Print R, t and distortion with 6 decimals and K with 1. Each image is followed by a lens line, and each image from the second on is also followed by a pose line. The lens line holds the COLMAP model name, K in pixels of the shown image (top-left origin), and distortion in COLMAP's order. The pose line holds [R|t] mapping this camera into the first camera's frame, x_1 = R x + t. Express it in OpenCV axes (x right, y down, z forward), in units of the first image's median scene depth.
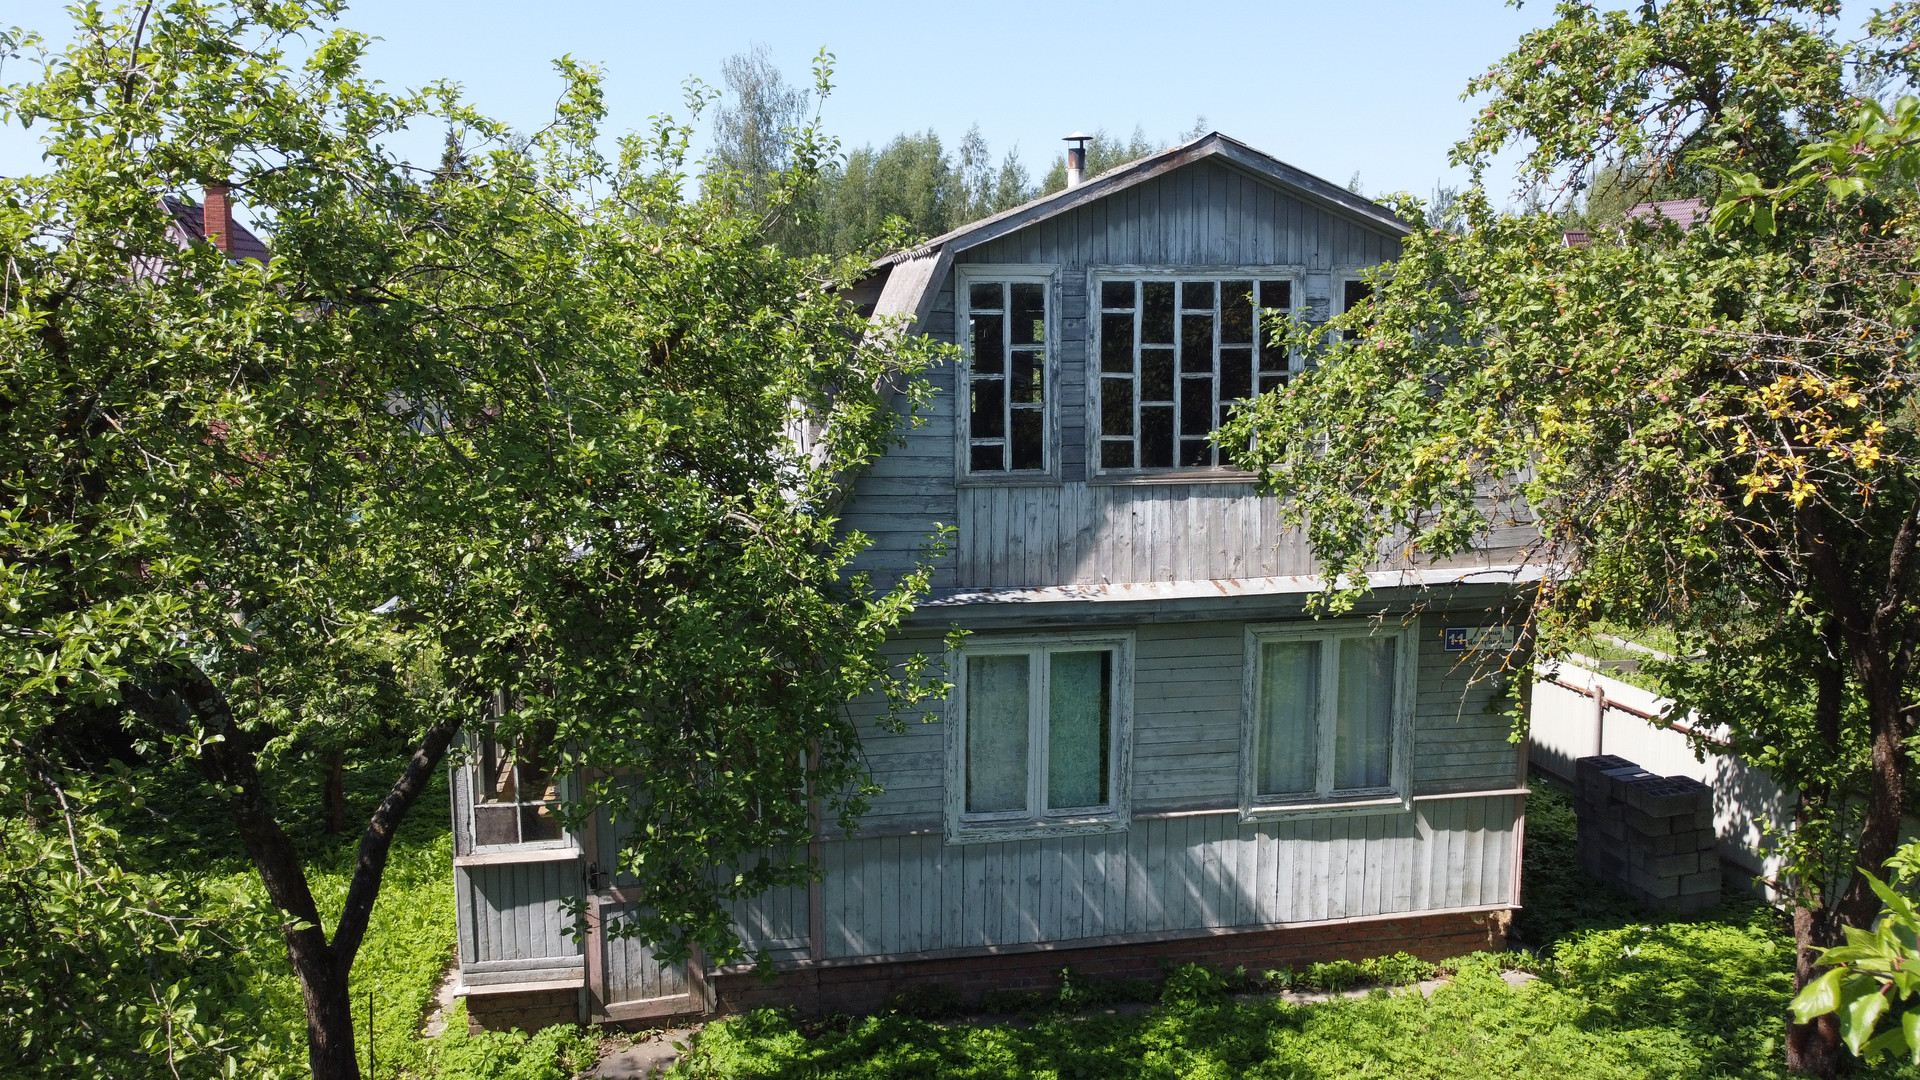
lens RADIAL K [[1437.4, 0, 966.8], [0, 1437.4, 536.6], [0, 0, 1]] dist [0.002979, -0.006455]
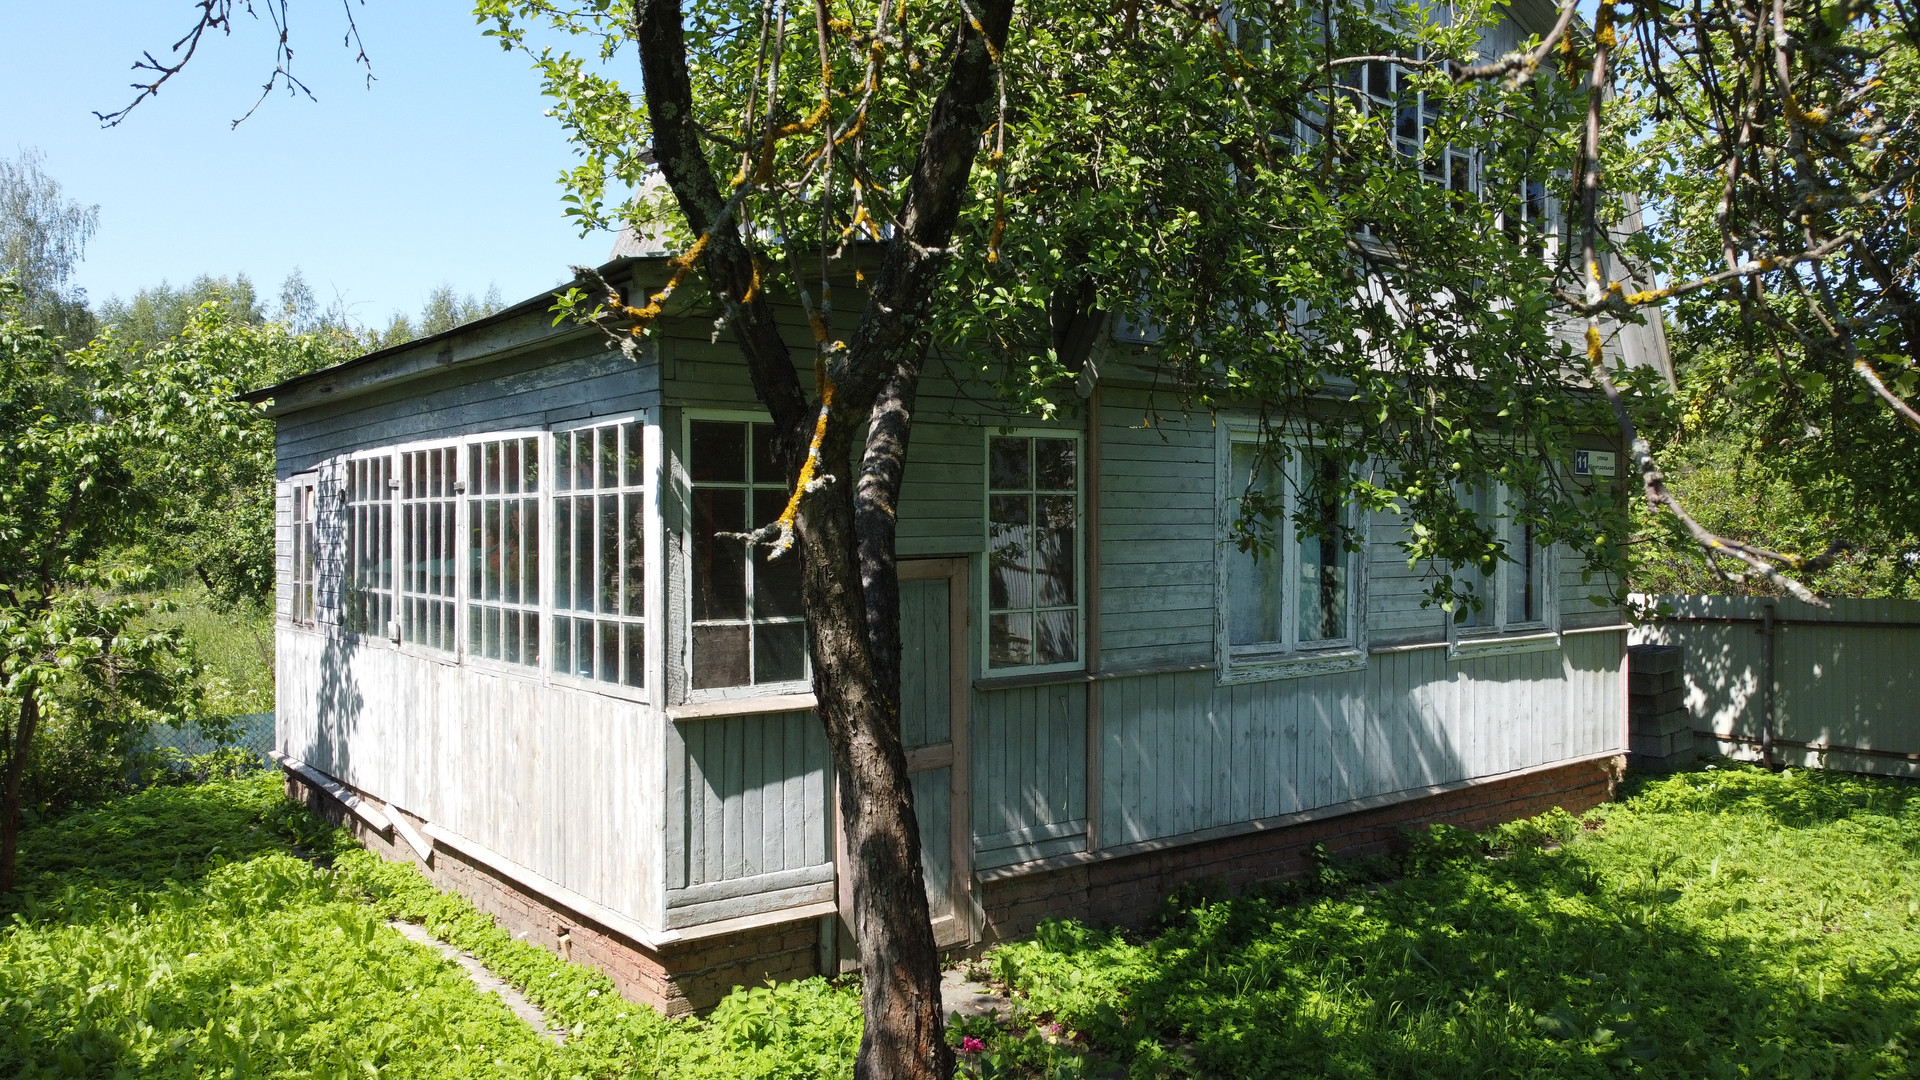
lens RADIAL K [[1437.4, 0, 959.9], [0, 1437.4, 541.6], [0, 0, 1]] dist [0.002979, -0.006455]
pose [[0.882864, -0.002811, 0.469620, -0.487014], [0.069143, 0.989863, -0.124061, 0.218061], [-0.464510, 0.142000, 0.874109, 0.365599]]
